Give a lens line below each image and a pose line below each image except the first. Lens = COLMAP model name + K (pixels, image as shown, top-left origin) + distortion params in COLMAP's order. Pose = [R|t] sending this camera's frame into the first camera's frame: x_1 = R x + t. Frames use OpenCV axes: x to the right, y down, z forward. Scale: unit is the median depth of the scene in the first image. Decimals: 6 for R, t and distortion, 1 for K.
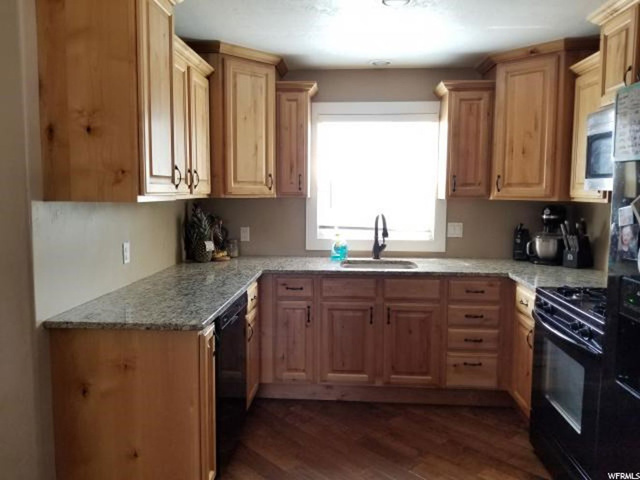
lens RADIAL K [[498.6, 0, 316.5], [0, 498.6, 235.9], [0, 0, 1]] dist [0.081459, -0.156435]
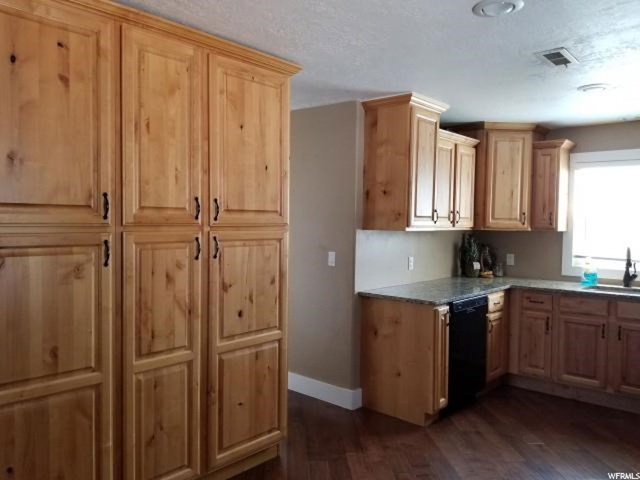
lens RADIAL K [[498.6, 0, 316.5], [0, 498.6, 235.9], [0, 0, 1]] dist [0.081459, -0.156435]
pose [[0.789964, 0.023813, -0.612691, 0.292927], [-0.065231, 0.996839, -0.045362, 0.031940], [0.609674, 0.075801, 0.789019, -0.367509]]
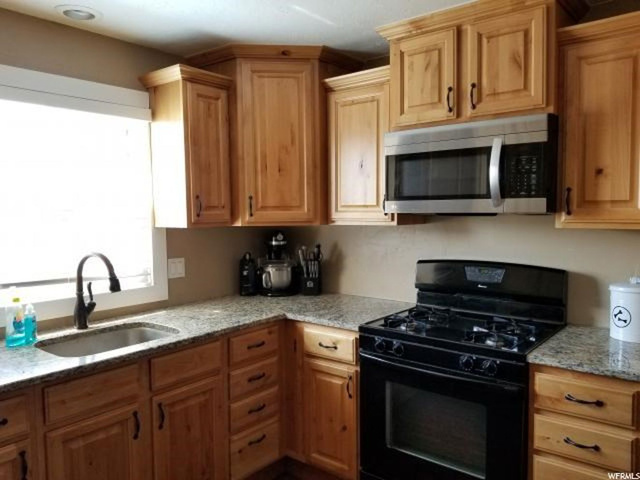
lens RADIAL K [[496.9, 0, 320.0], [0, 496.9, 240.0], [0, 0, 1]] dist [0.093435, -0.133385]
pose [[0.582550, -0.058910, 0.810657, -0.234772], [0.088878, 0.996006, 0.008510, -0.047230], [-0.807921, 0.067092, 0.585459, 0.444572]]
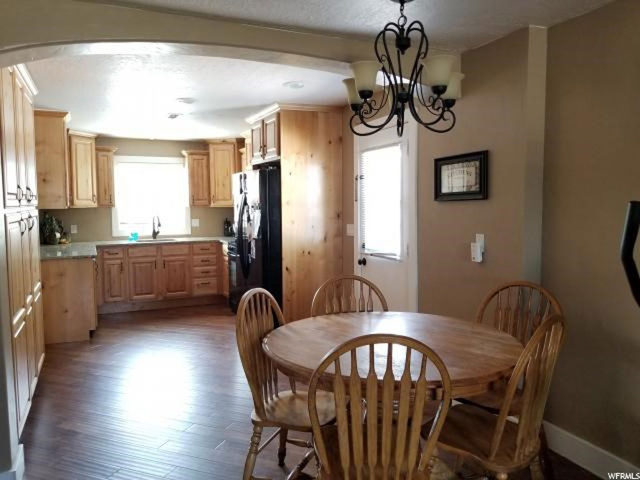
lens RADIAL K [[497.5, 0, 323.7], [0, 497.5, 238.5], [0, 0, 1]] dist [0.067113, -0.127113]
pose [[0.876183, -0.046505, 0.479729, -0.257673], [0.055735, 0.998433, -0.005008, 0.100120], [-0.478745, 0.031126, 0.877402, -1.097334]]
